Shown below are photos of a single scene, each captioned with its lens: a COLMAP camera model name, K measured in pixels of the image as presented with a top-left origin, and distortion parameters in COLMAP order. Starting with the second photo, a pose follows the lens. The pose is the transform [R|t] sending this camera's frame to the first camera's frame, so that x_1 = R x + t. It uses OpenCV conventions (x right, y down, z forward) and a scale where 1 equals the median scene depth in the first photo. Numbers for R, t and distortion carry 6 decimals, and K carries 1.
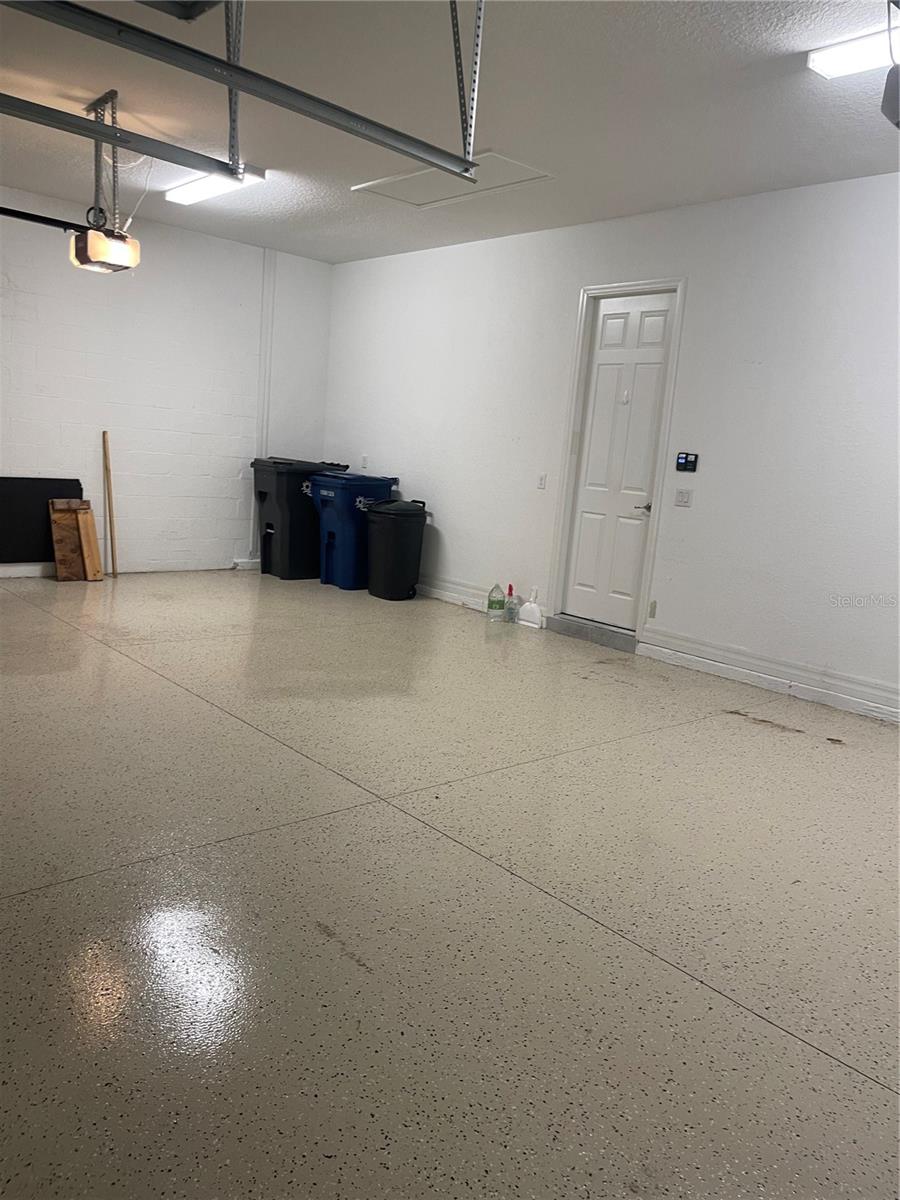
lens RADIAL K [[912.4, 0, 444.9], [0, 912.4, 599.1], [0, 0, 1]] dist [0.059796, -0.081384]
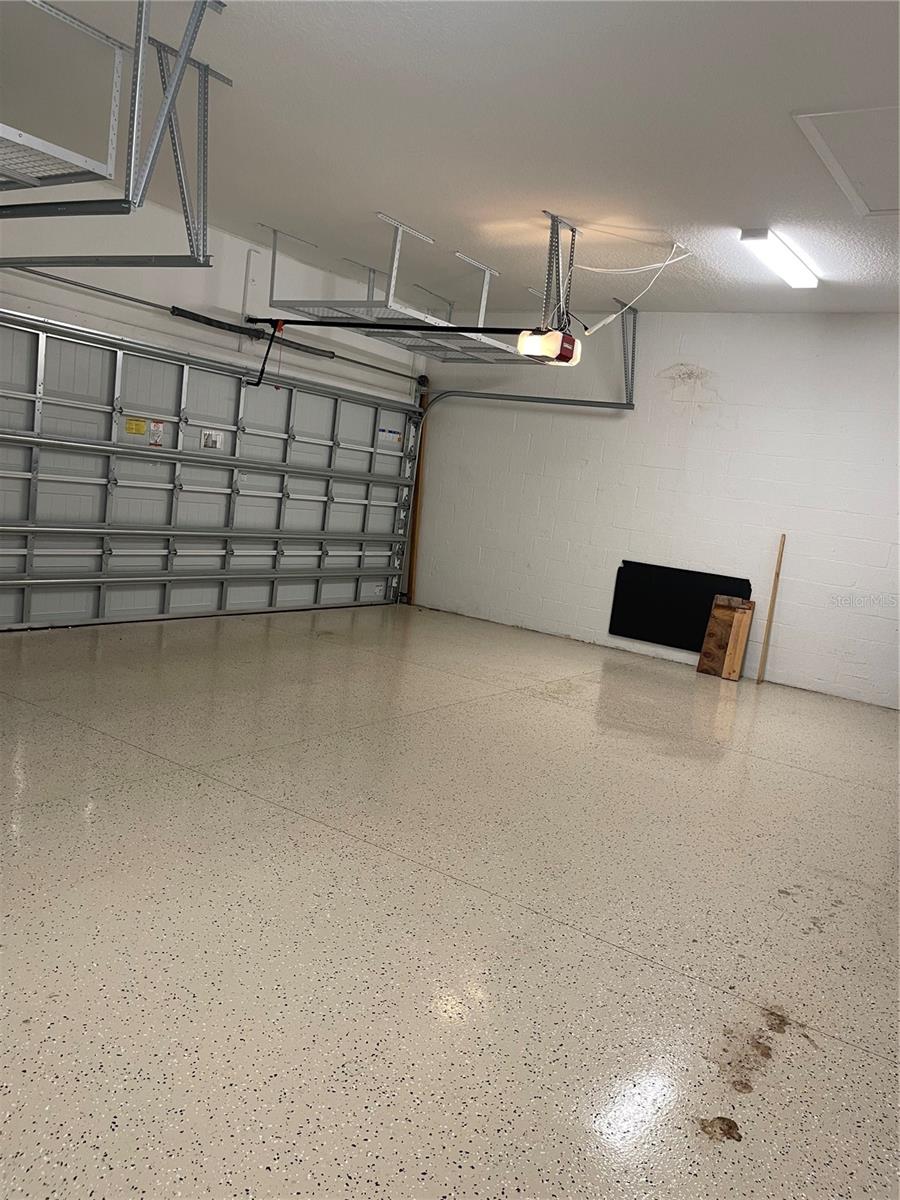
lens RADIAL K [[912.4, 0, 449.5], [0, 912.4, 597.0], [0, 0, 1]] dist [0.059796, -0.081384]
pose [[0.253983, 0.079344, -0.963949, 0.492812], [-0.267502, 0.963517, 0.008827, -0.034154], [0.929481, 0.255616, 0.265942, 0.439968]]
